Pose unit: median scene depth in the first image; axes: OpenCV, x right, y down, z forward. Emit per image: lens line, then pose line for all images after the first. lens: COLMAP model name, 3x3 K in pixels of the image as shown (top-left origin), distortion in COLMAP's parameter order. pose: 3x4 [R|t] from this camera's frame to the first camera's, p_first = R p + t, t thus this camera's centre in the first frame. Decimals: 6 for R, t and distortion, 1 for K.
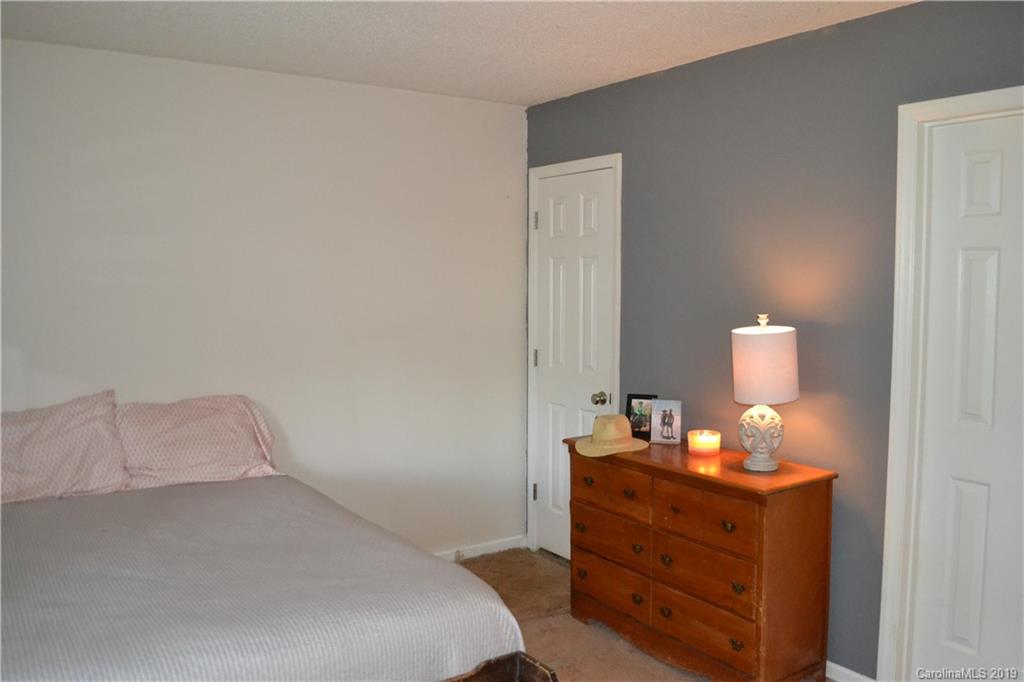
lens RADIAL K [[823.4, 0, 511.4], [0, 823.4, 338.5], [0, 0, 1]] dist [-0.072153, -0.003117]
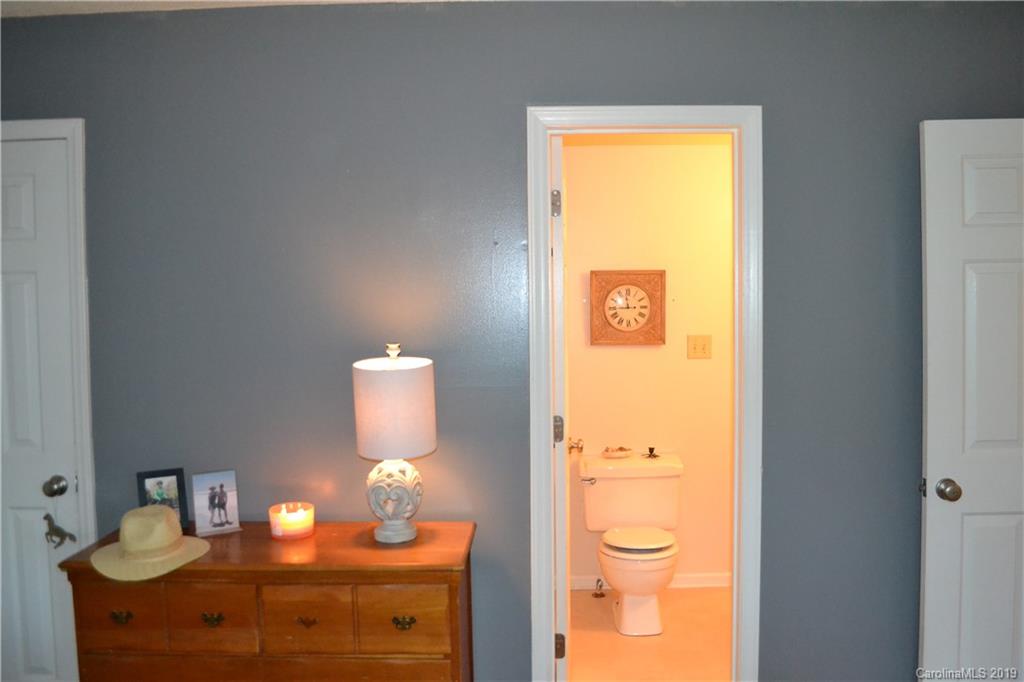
lens RADIAL K [[823.4, 0, 512.4], [0, 823.4, 343.2], [0, 0, 1]] dist [-0.072153, -0.003117]
pose [[0.582277, -0.050077, 0.811447, -0.241780], [0.073839, 0.997233, 0.008557, -0.025199], [-0.809631, 0.054933, 0.584363, 0.396589]]
